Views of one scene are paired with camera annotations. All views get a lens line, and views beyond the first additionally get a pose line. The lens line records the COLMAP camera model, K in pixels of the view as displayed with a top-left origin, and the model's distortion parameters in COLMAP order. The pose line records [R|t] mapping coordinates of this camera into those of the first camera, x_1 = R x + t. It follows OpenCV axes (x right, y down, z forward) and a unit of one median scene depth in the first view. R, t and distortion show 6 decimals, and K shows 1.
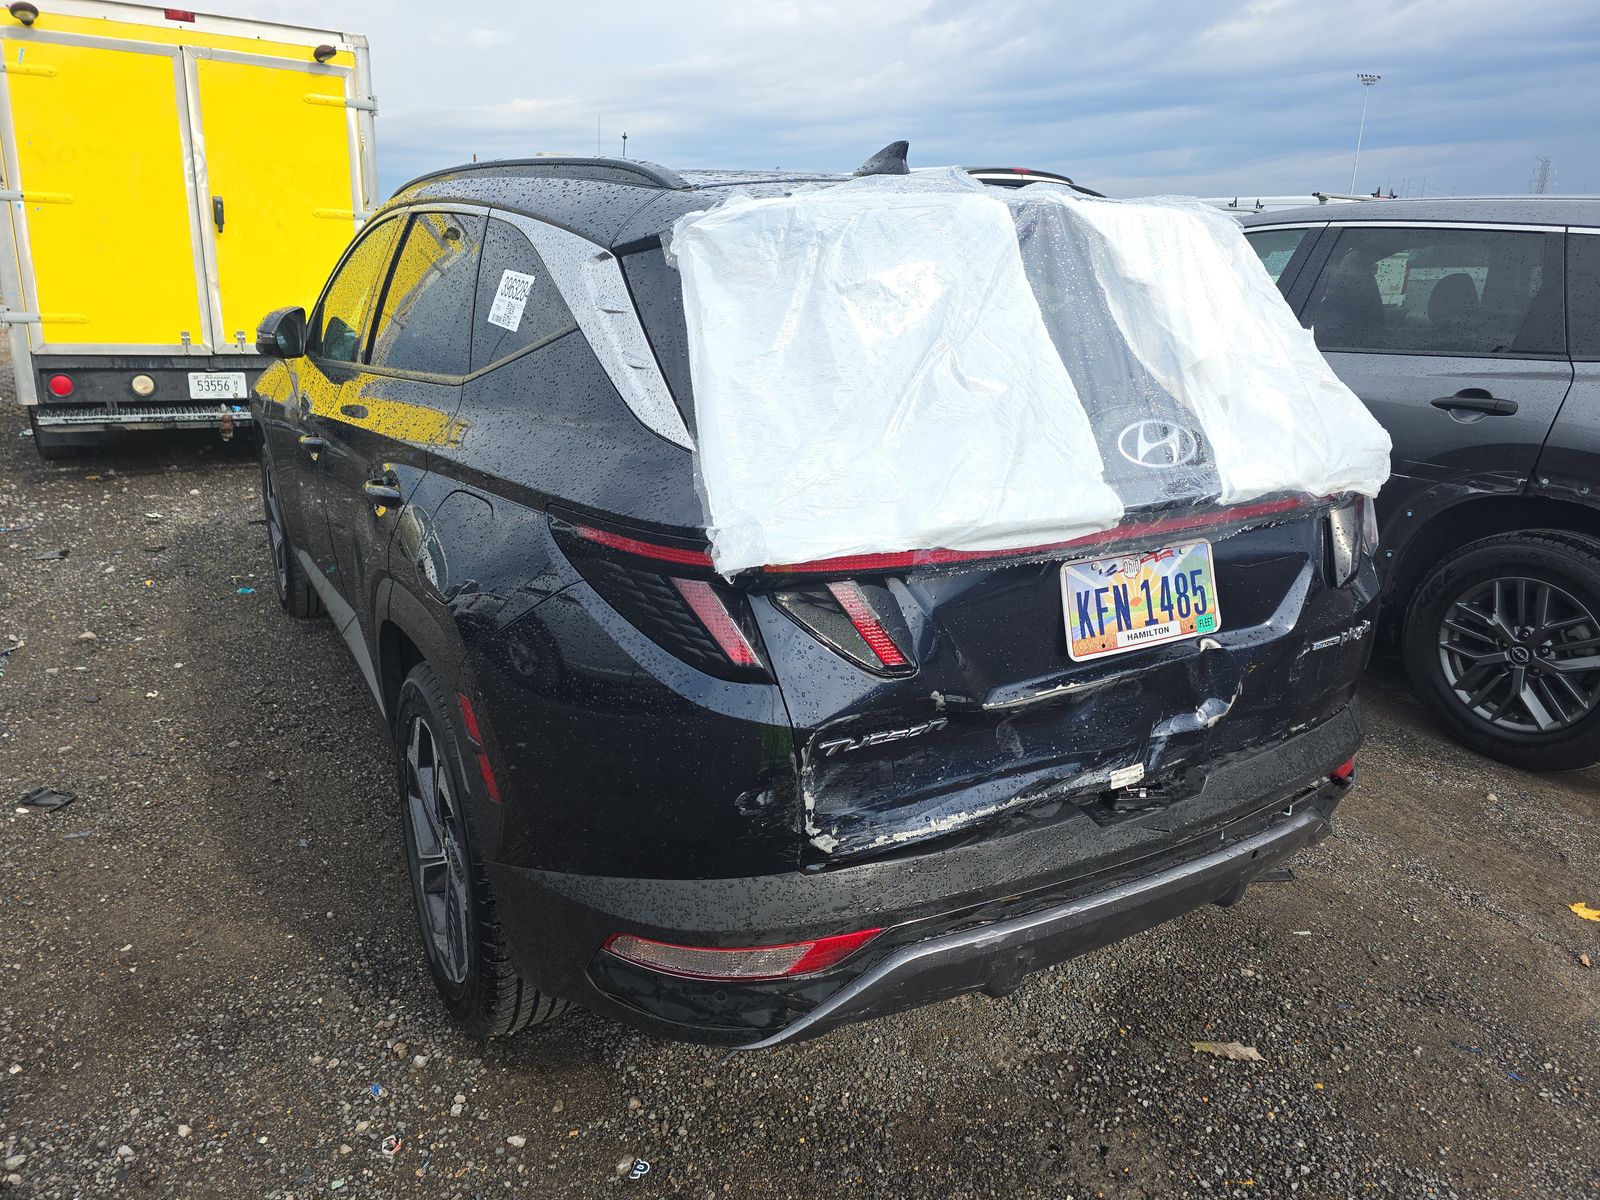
lens RADIAL K [[1105.0, 0, 783.4], [0, 1105.0, 571.8], [0, 0, 1]] dist [0.055054, -0.054455]
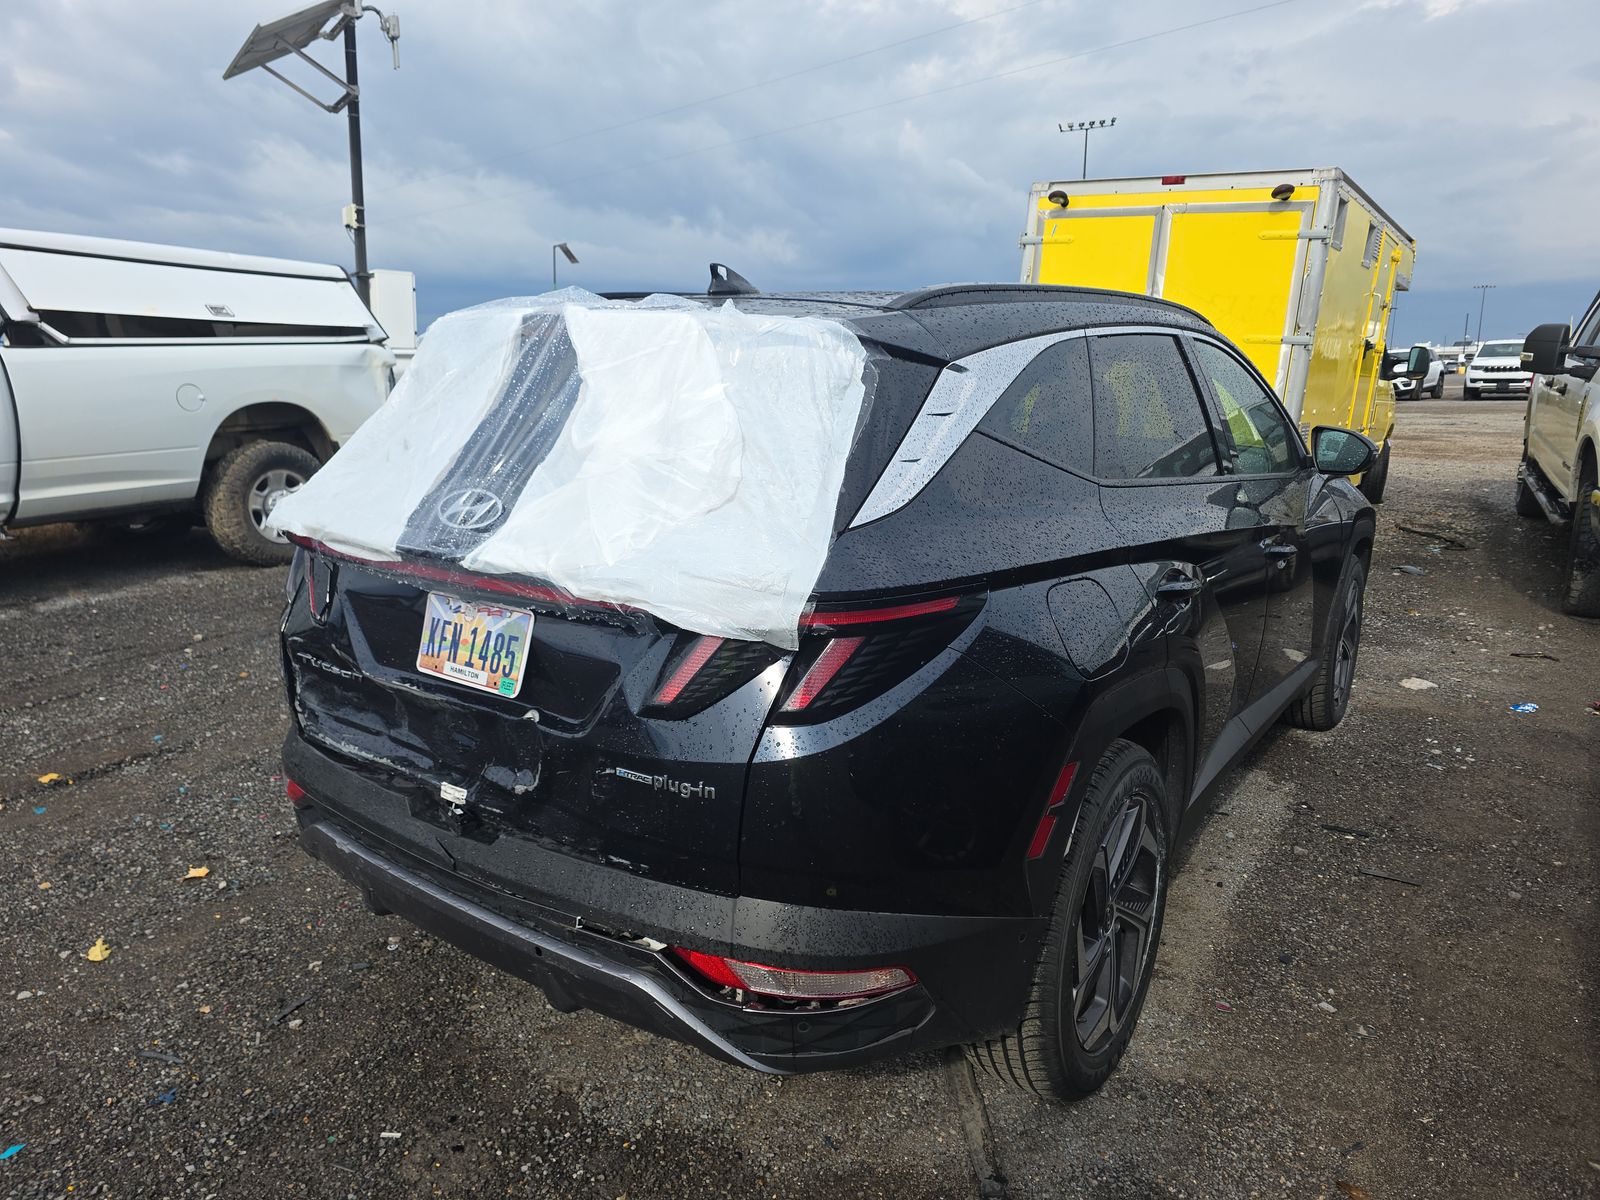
lens RADIAL K [[1105.0, 0, 783.4], [0, 1105.0, 571.8], [0, 0, 1]] dist [0.055054, -0.054455]
pose [[0.394599, 0.166320, -0.903676, 1.496826], [-0.267612, 0.961648, 0.060134, -0.204773], [0.879020, 0.218106, 0.423975, 0.788256]]
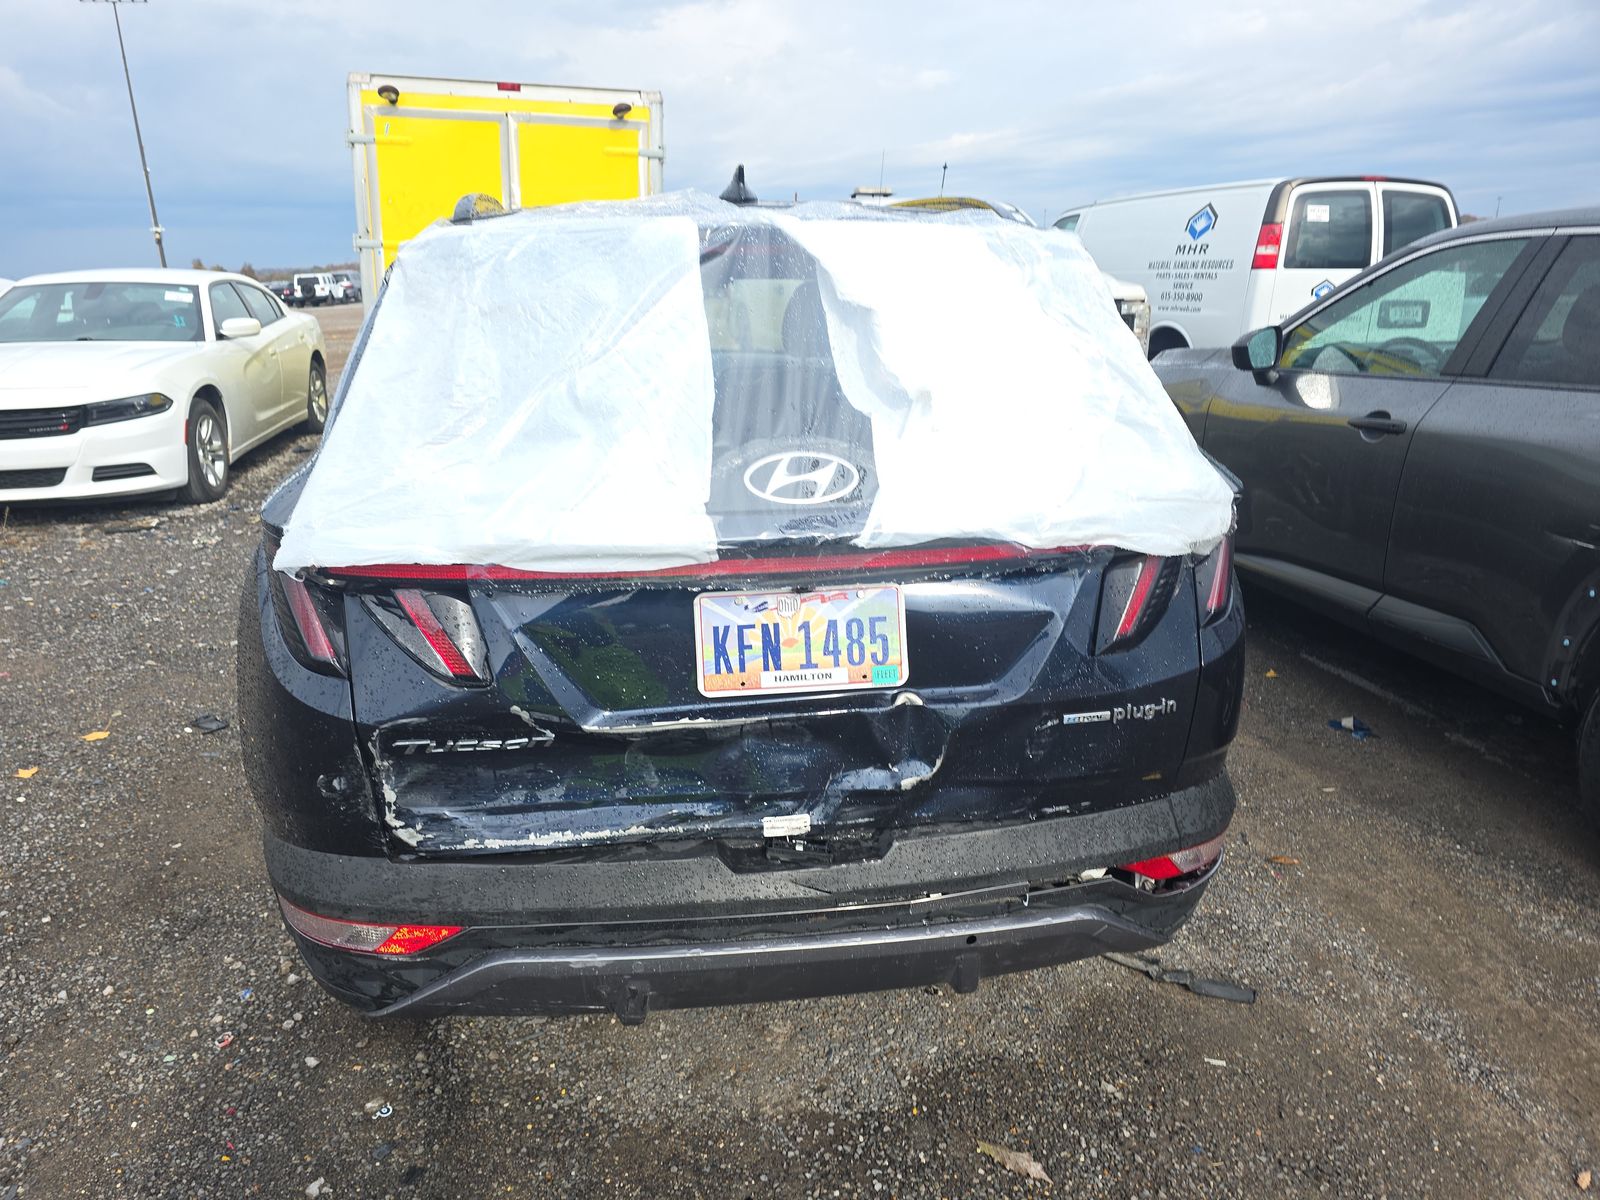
lens RADIAL K [[1083.0, 0, 782.7], [0, 1083.0, 595.8], [0, 0, 1]] dist [0.058540, -0.059375]
pose [[0.929437, 0.085645, -0.358905, 0.643188], [-0.085479, 0.996206, 0.016364, -0.027677], [0.358945, 0.015469, 0.933231, 0.135023]]
